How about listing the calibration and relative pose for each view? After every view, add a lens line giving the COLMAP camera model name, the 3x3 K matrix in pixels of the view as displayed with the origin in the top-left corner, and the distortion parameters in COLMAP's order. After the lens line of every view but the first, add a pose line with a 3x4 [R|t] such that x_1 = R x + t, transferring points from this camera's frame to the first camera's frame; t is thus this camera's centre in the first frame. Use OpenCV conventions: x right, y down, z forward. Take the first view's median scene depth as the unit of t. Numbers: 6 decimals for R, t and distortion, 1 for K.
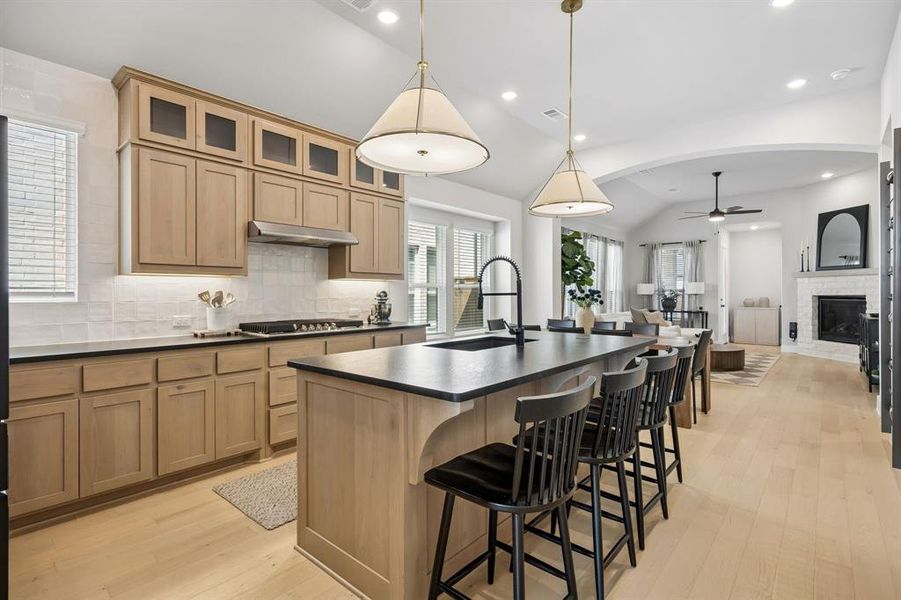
lens RADIAL K [[422.0, 0, 445.6], [0, 422.0, 294.1], [0, 0, 1]] dist [-0.000154, 0.000192]
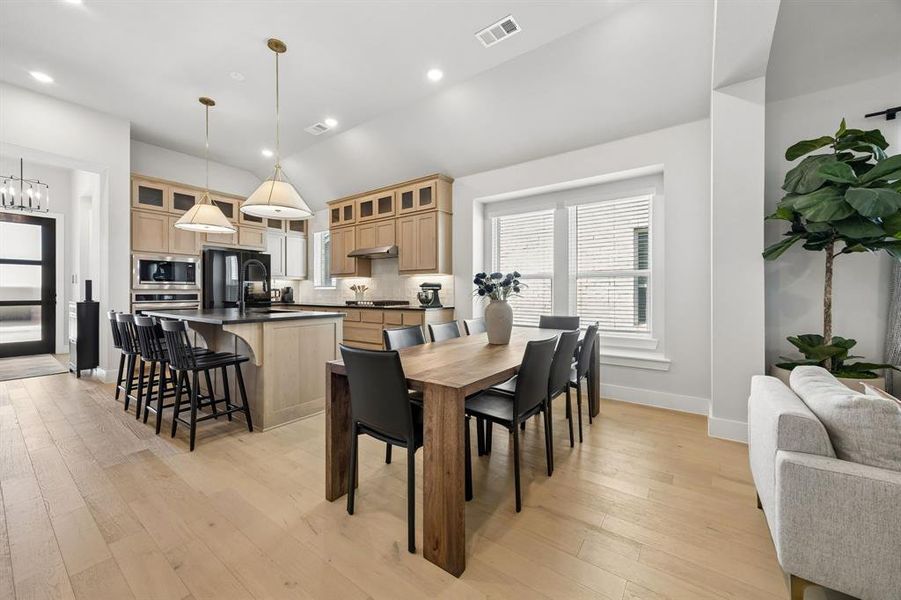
lens RADIAL K [[338.3, 0, 449.1], [0, 338.3, 293.6], [0, 0, 1]] dist [0.007722, -0.001193]
pose [[0.105482, 0.008321, -0.994386, 1.924226], [-0.003148, 0.999963, 0.008034, 0.038208], [0.994416, 0.002283, 0.105504, 1.982230]]
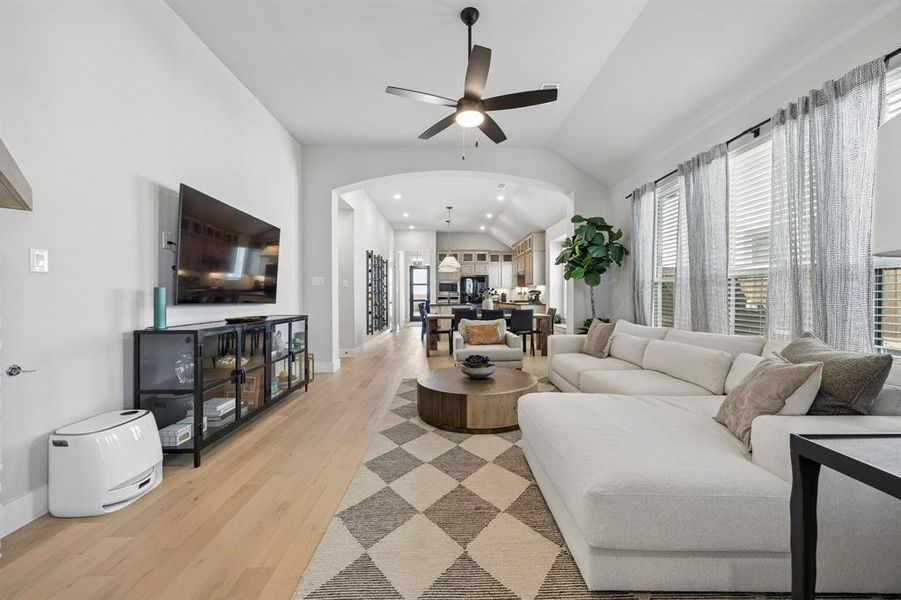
lens RADIAL K [[338.3, 0, 447.4], [0, 338.3, 296.8], [0, 0, 1]] dist [0.007722, -0.001193]
pose [[-0.735081, 0.007274, -0.677940, 3.128896], [0.004881, 0.999973, 0.005437, 0.035120], [0.677961, 0.000687, -0.735097, 4.302752]]
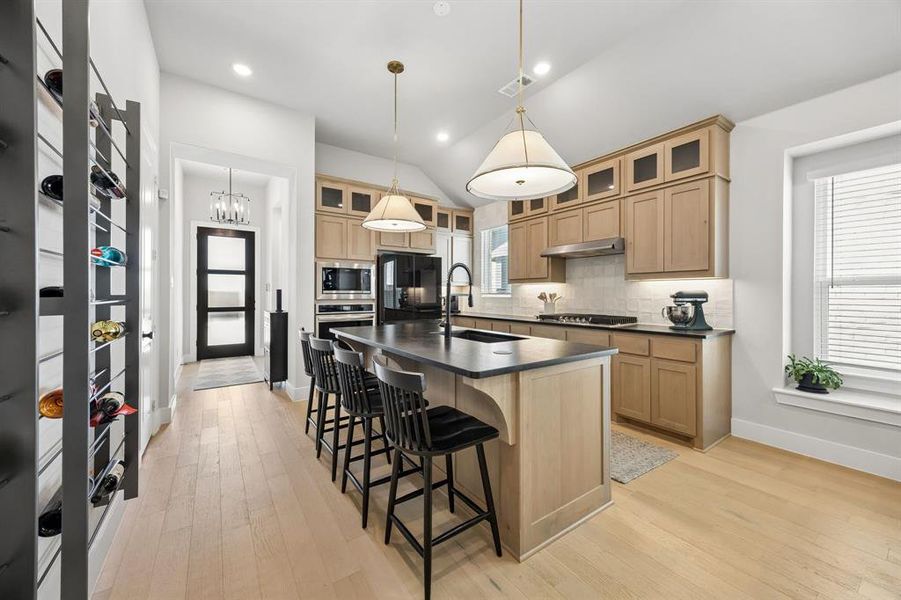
lens RADIAL K [[338.3, 0, 451.9], [0, 338.3, 294.4], [0, 0, 1]] dist [0.007722, -0.001193]
pose [[-0.225352, 0.005733, -0.974261, 1.326499], [-0.002297, 0.999977, 0.006415, -0.009502], [0.974275, 0.003684, -0.225333, 1.440584]]
